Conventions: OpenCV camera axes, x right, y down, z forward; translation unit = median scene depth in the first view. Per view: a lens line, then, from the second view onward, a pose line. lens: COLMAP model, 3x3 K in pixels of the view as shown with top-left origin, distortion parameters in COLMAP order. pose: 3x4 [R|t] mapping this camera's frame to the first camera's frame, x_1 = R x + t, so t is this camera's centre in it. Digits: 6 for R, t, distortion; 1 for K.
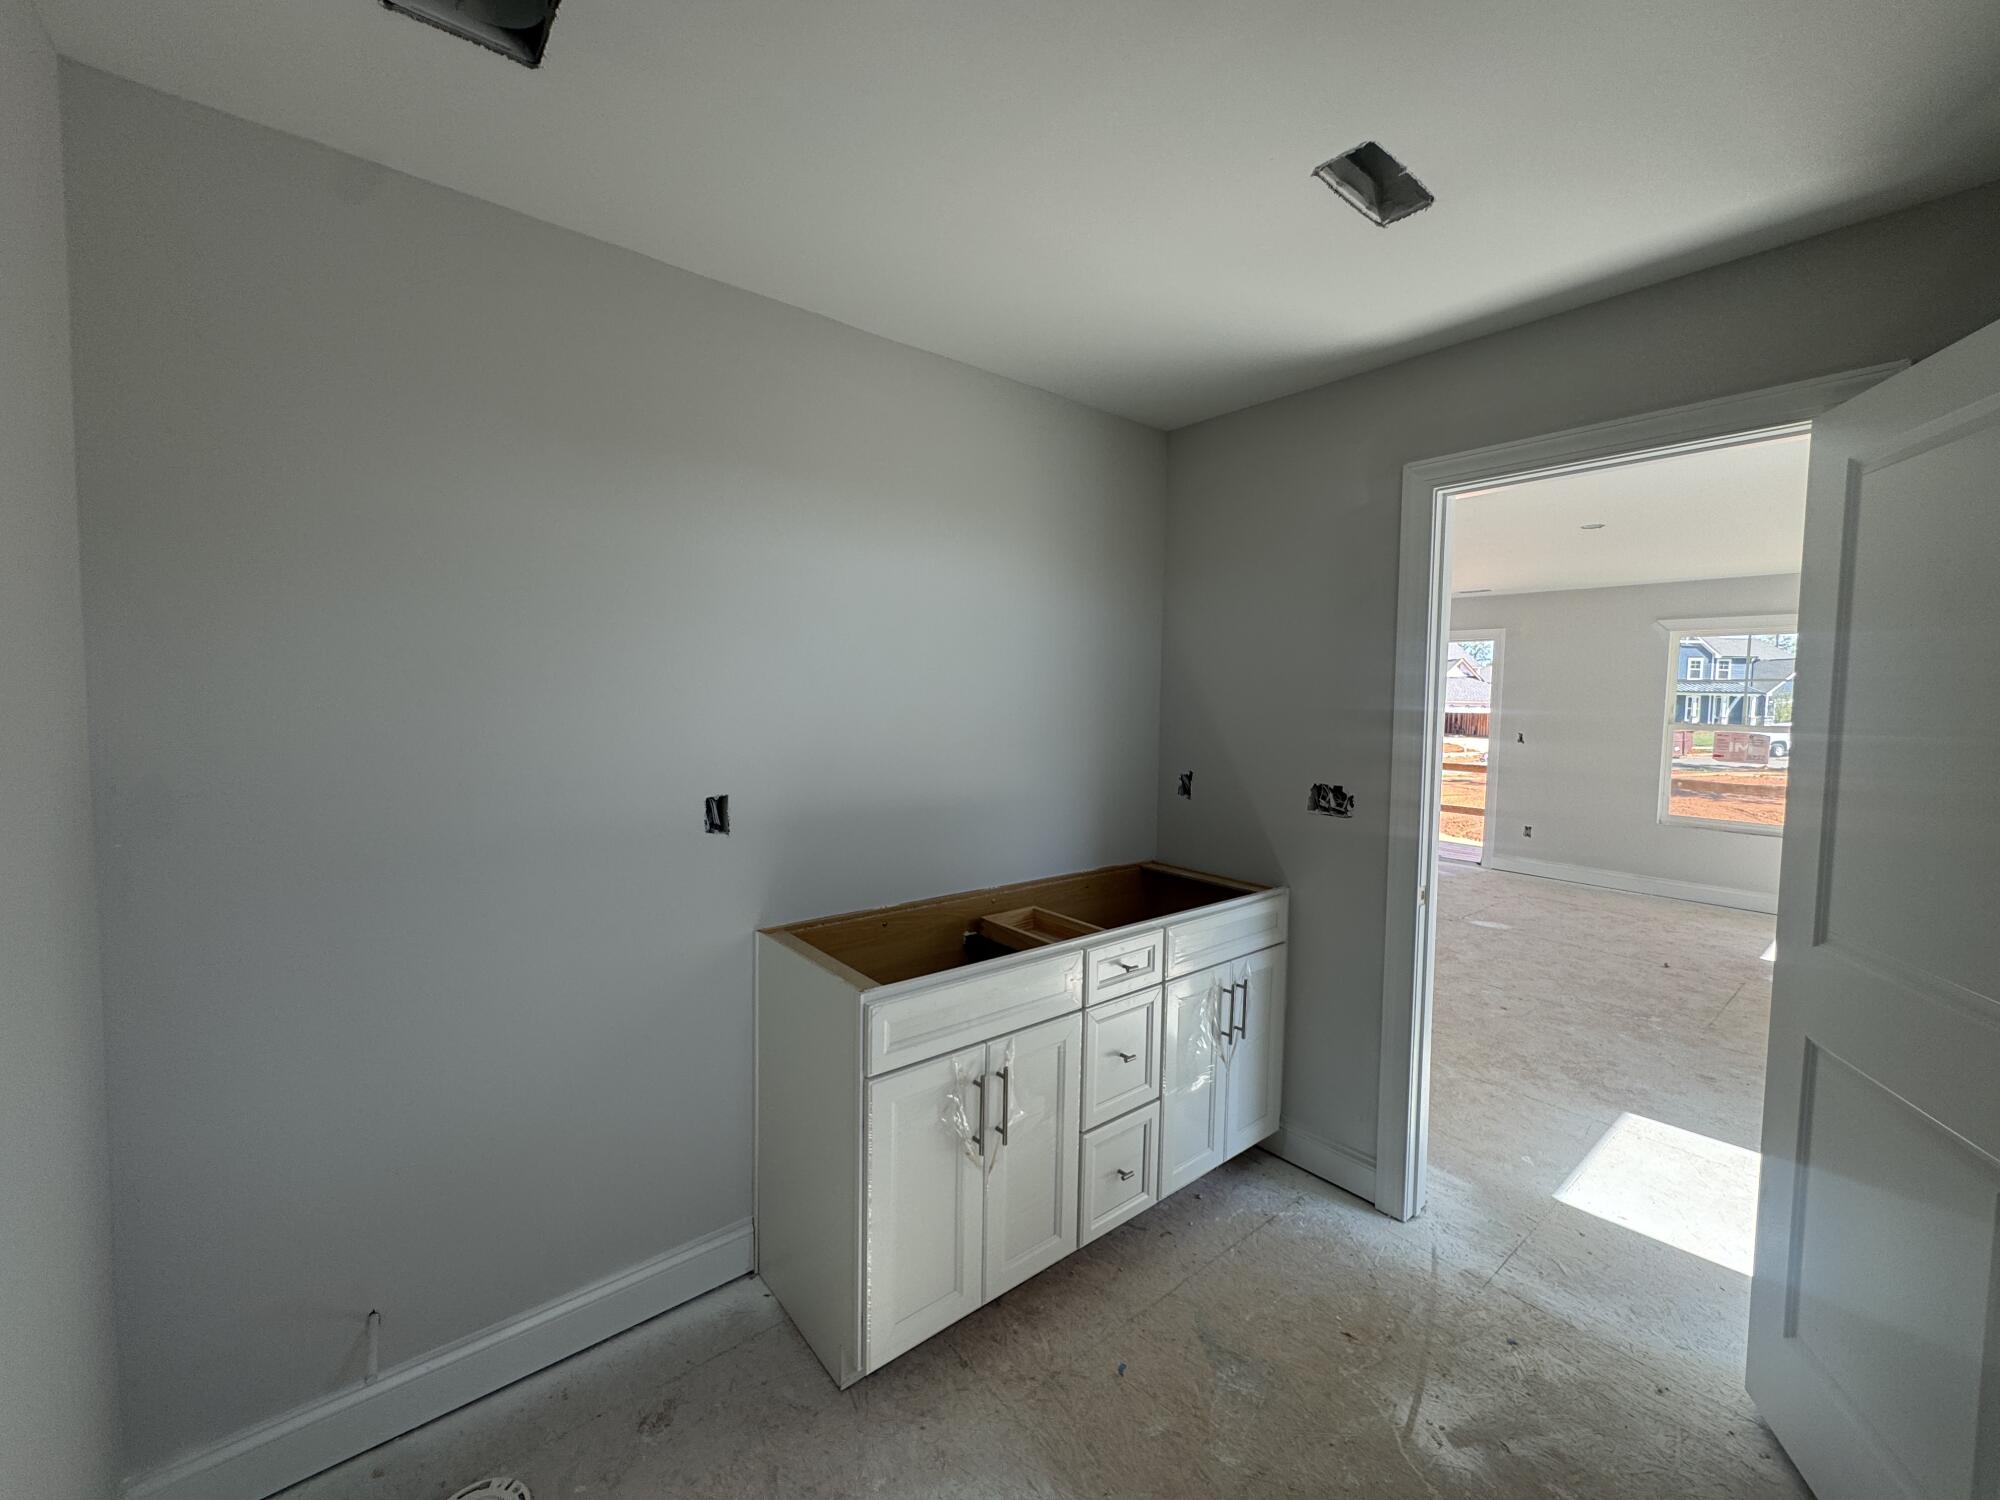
lens RADIAL K [[809.4, 0, 997.1], [0, 809.4, 741.3], [0, 0, 1]] dist [-0.000591, -0.000052]
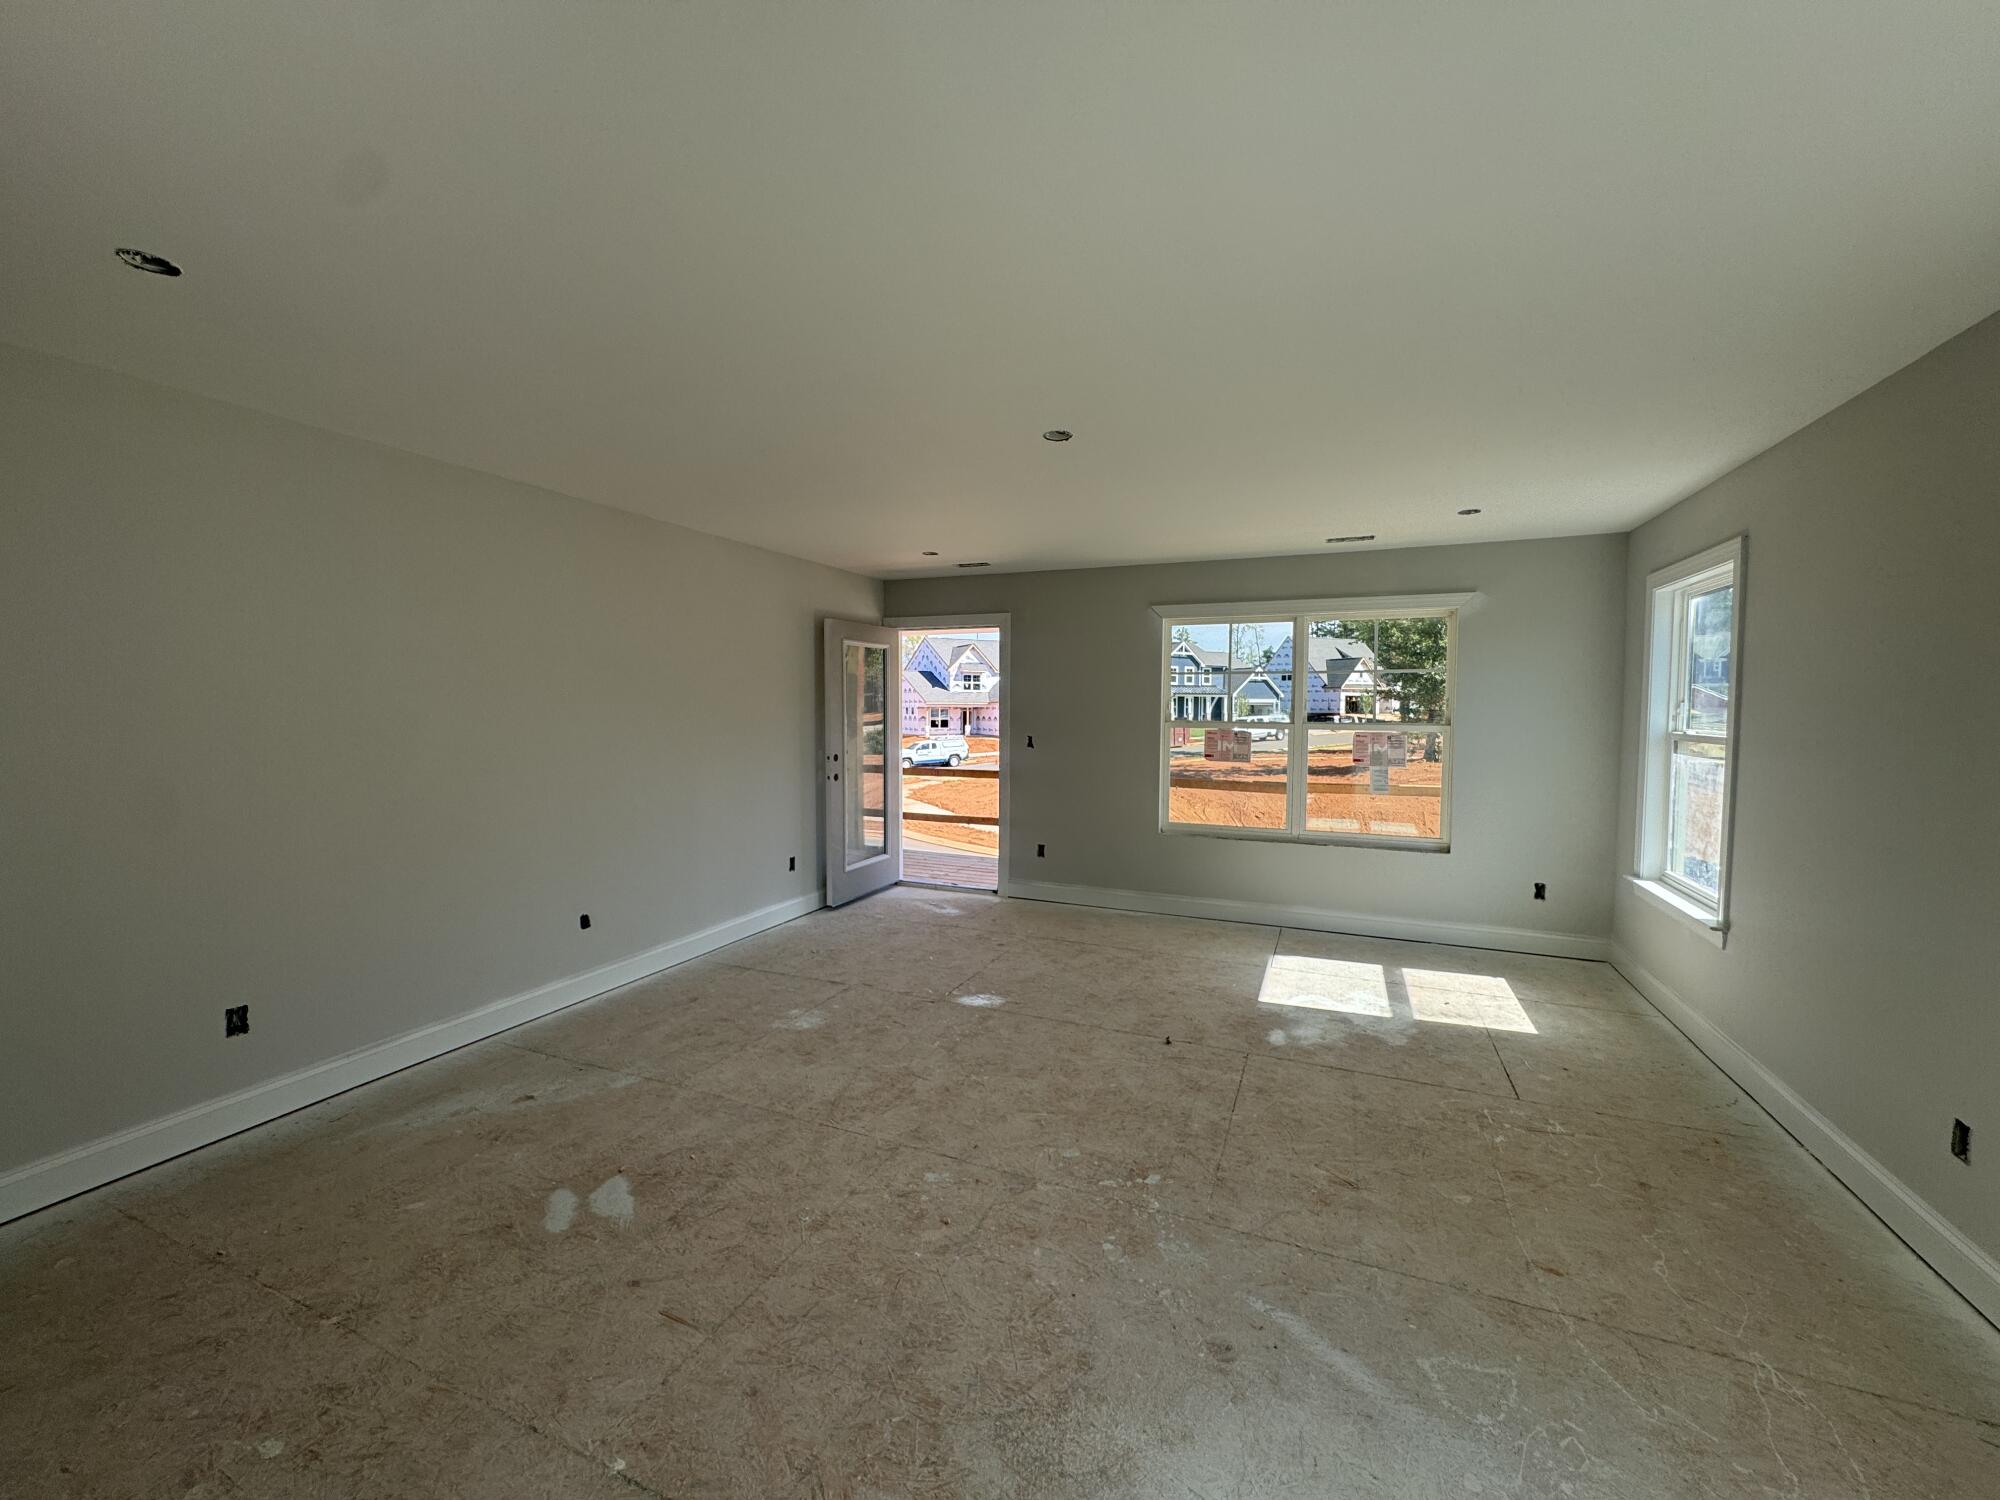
lens RADIAL K [[799.5, 0, 998.4], [0, 799.5, 745.9], [0, 0, 1]] dist [-0.002111, 0.000247]
pose [[0.888737, -0.037390, 0.456890, 0.281010], [0.038188, 0.999242, 0.007493, -0.009216], [-0.456824, 0.010788, 0.889492, 0.320455]]
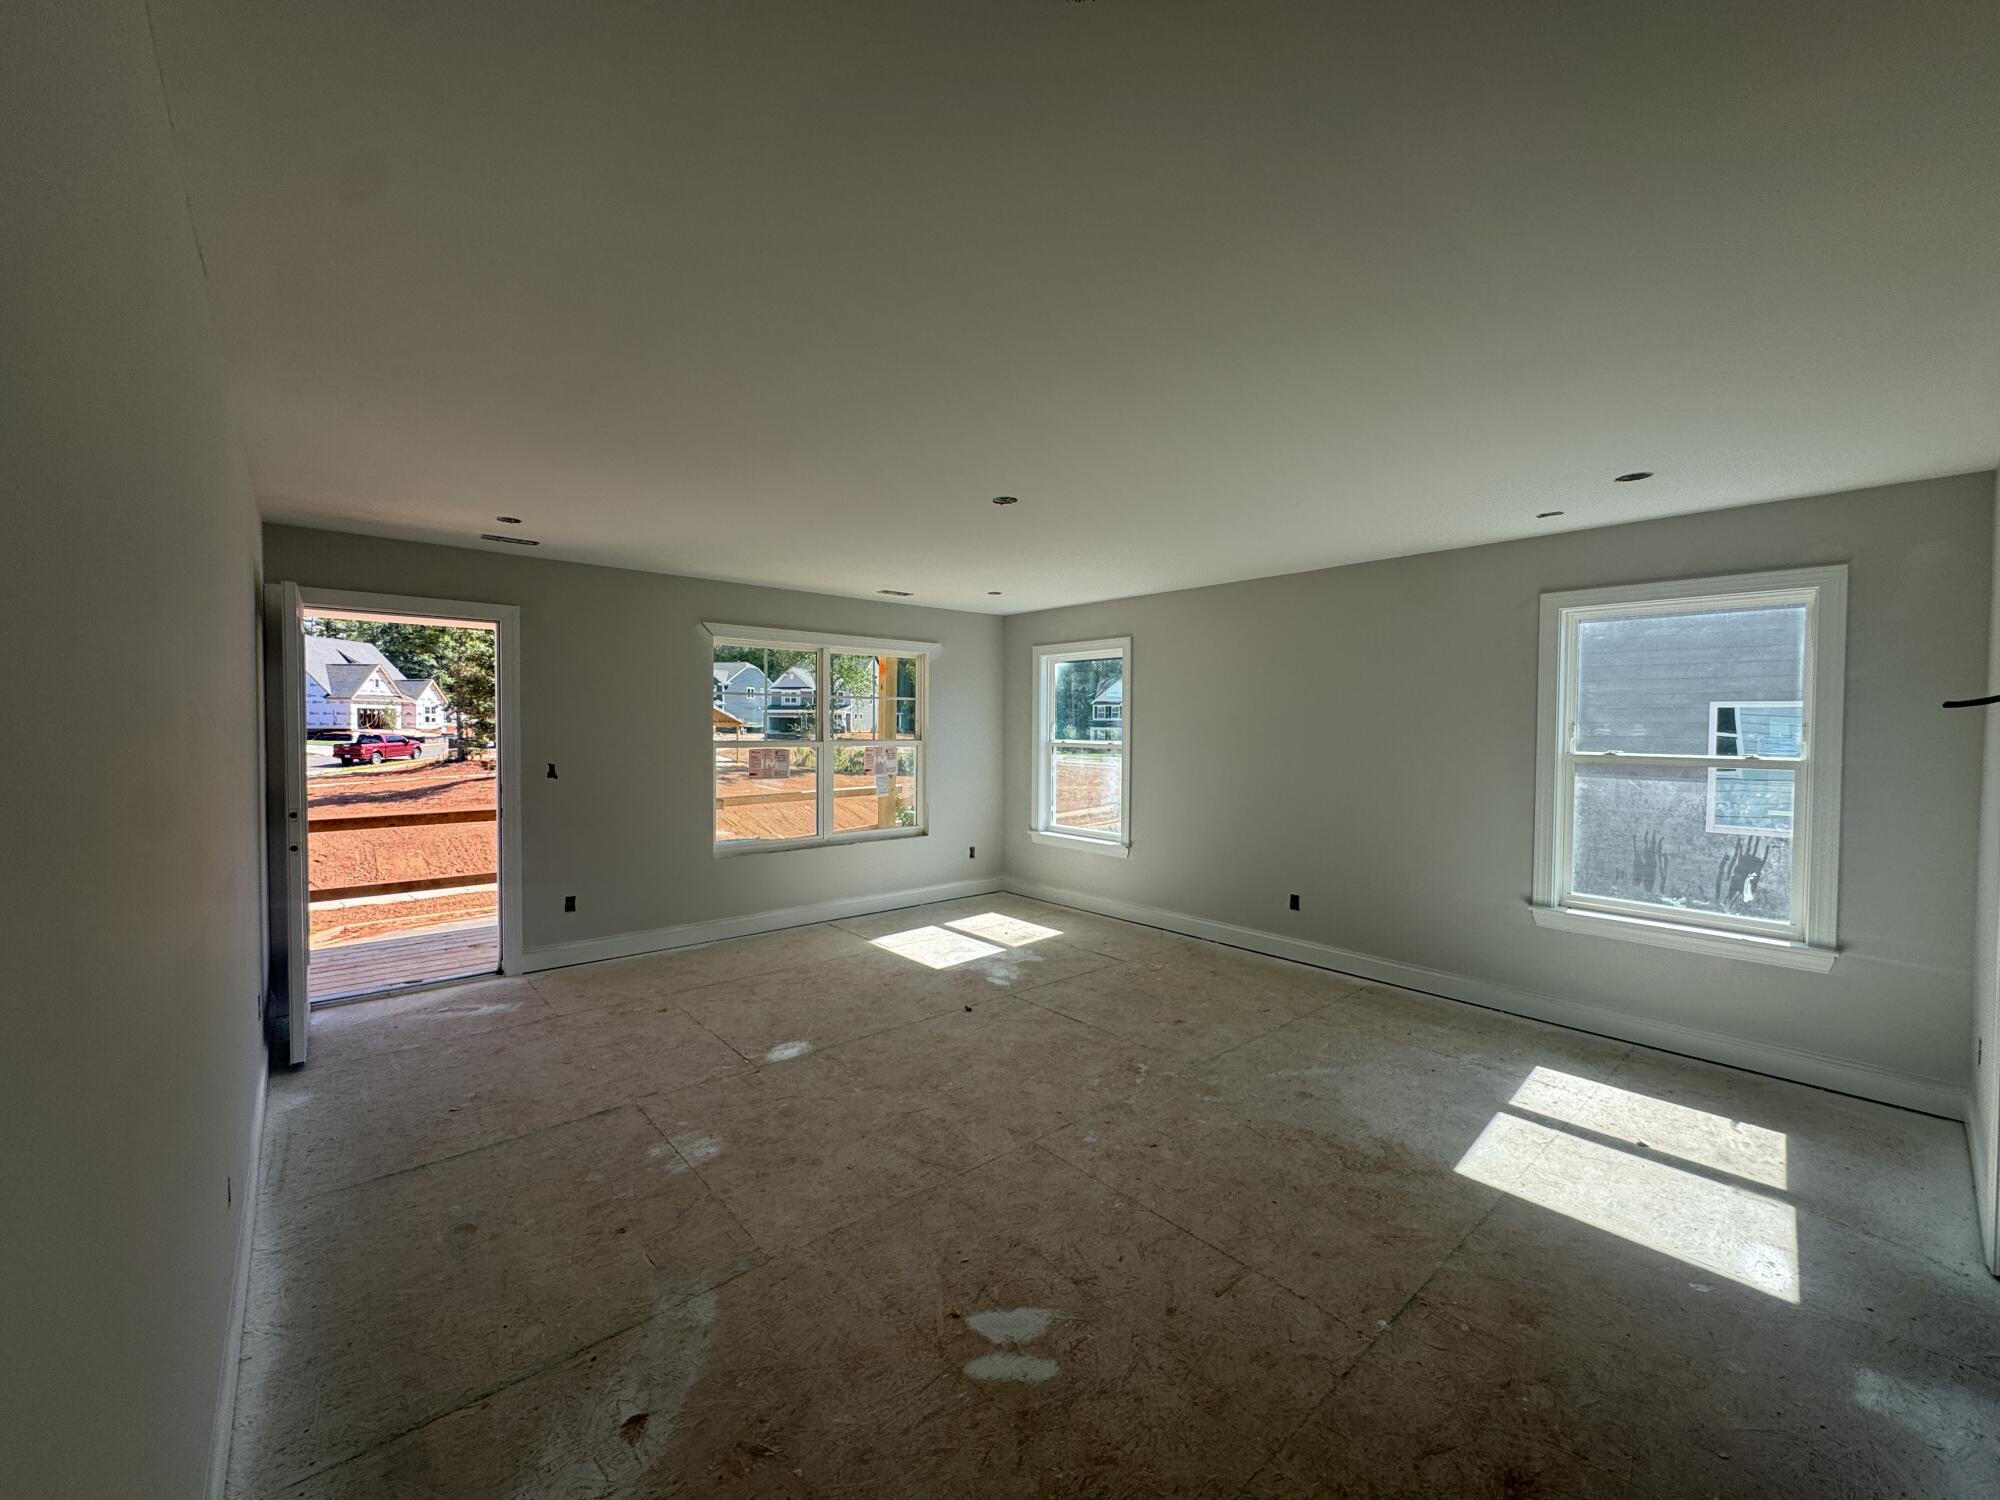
lens RADIAL K [[799.5, 0, 998.4], [0, 799.5, 745.9], [0, 0, 1]] dist [-0.002111, 0.000247]
pose [[-0.030018, -0.044119, 0.998575, -0.045412], [0.050962, 0.997659, 0.045611, -0.044830], [-0.998249, 0.052258, -0.027700, 0.777707]]
